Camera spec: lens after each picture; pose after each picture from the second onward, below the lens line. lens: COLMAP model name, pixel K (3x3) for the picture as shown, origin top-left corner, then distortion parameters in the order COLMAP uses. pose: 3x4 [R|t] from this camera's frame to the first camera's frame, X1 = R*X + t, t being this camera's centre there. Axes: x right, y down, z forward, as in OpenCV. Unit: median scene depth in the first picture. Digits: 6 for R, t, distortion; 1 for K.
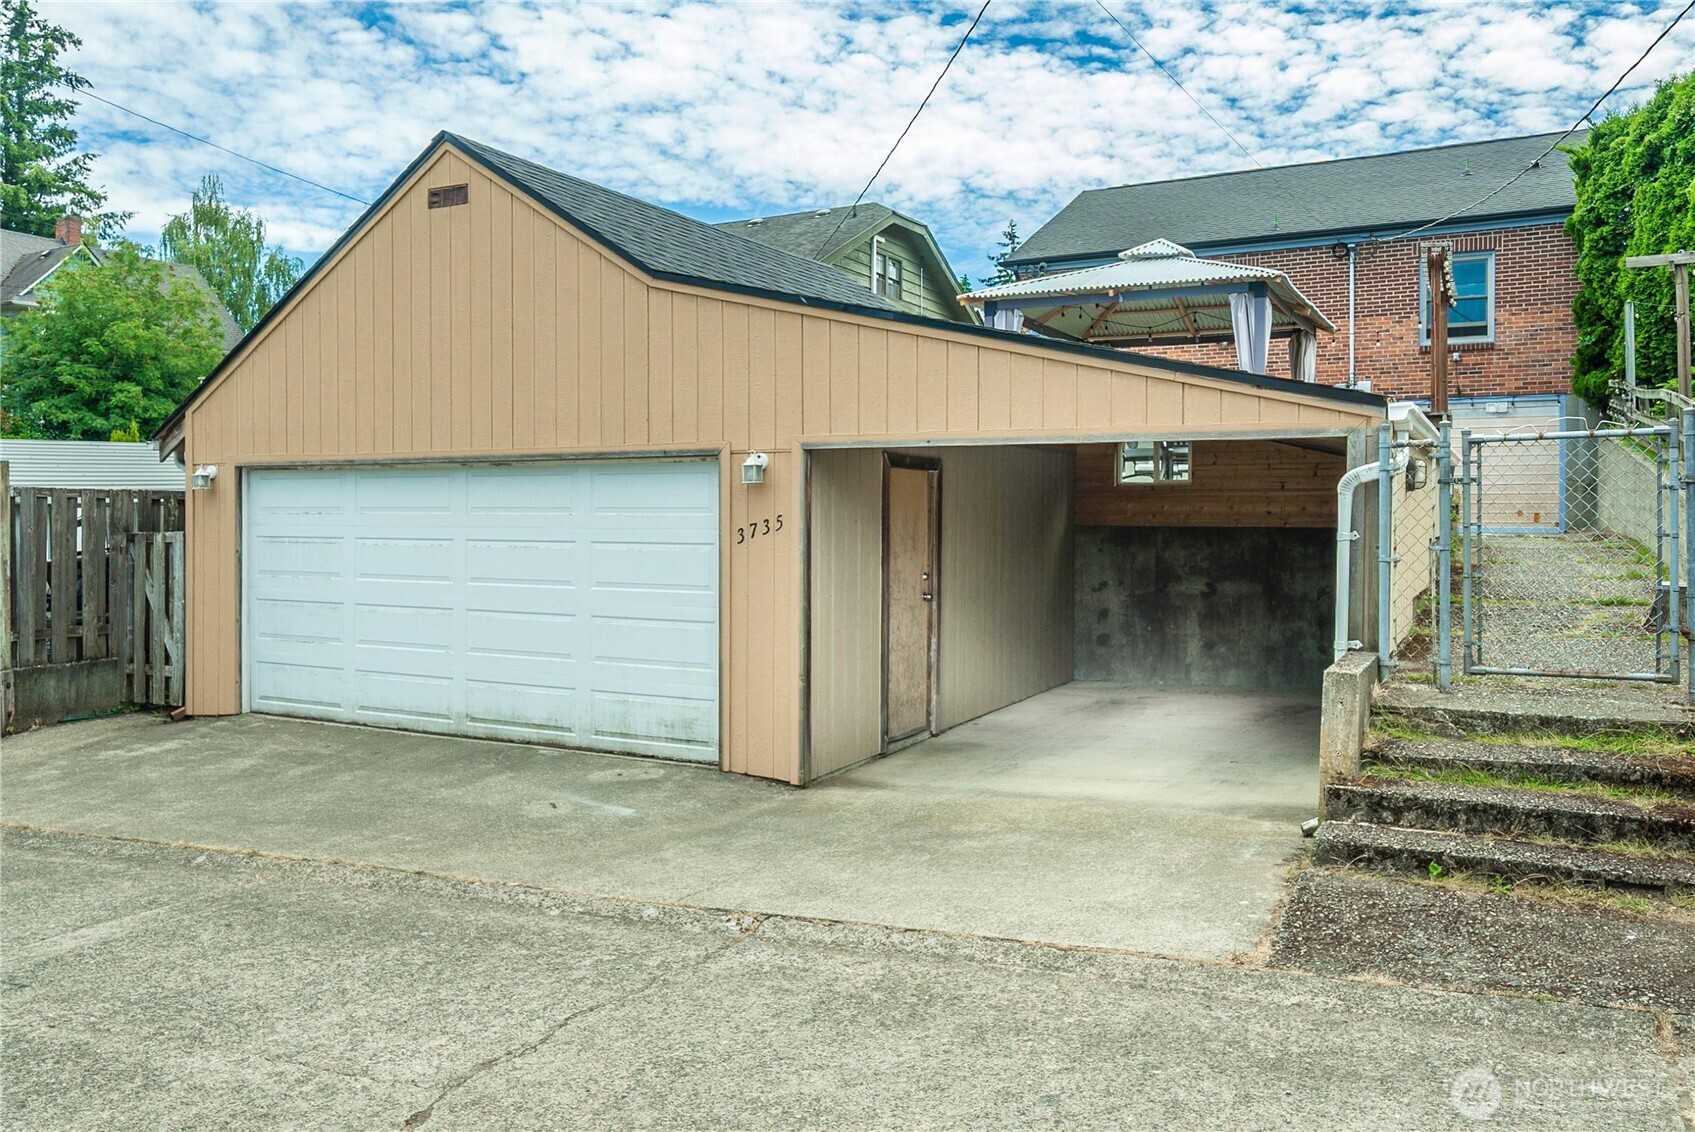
lens RADIAL K [[1251.4, 0, 844.2], [0, 1251.4, 526.9], [0, 0, 1]] dist [0.004099, 0.001038]
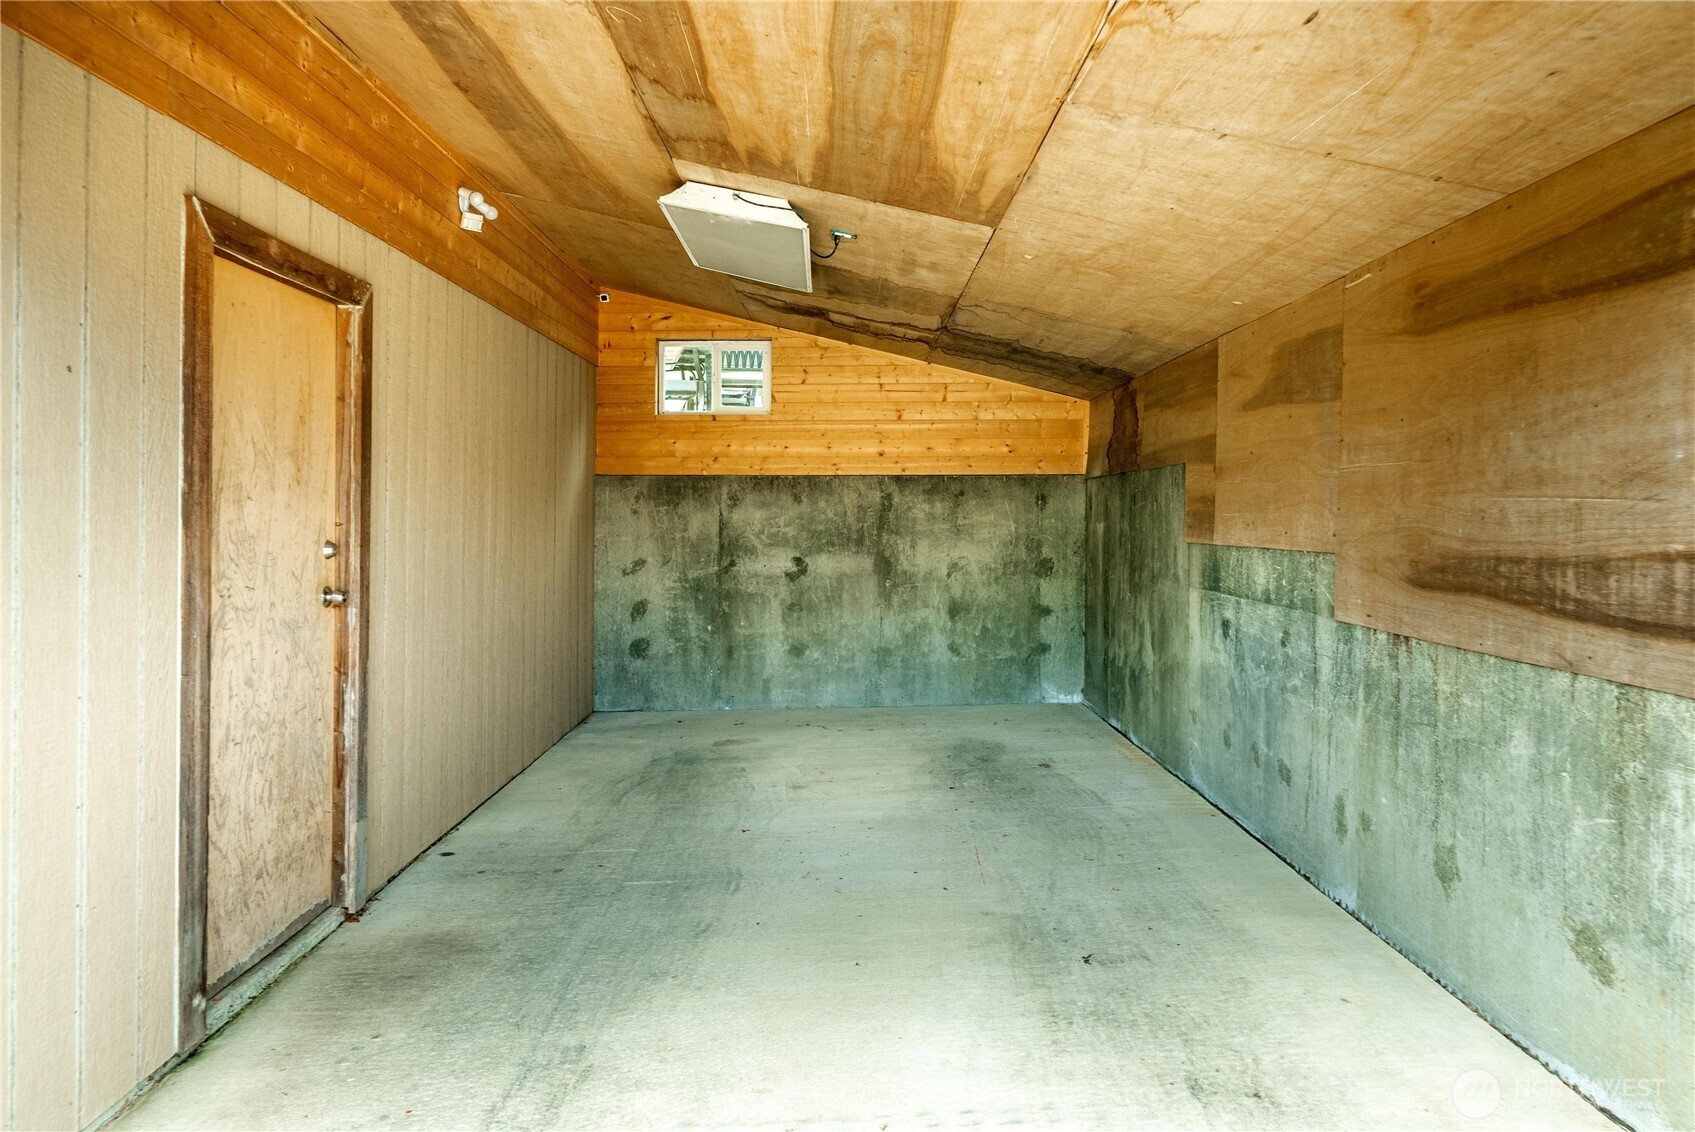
lens RADIAL K [[1153.0, 0, 840.0], [0, 1153.0, 501.6], [0, 0, 1]] dist [0.003314, 0.000924]
pose [[0.897595, 0.000755, 0.440821, 0.036395], [0.004292, 0.999936, -0.010451, 0.021453], [-0.440800, 0.011273, 0.897534, 0.435216]]
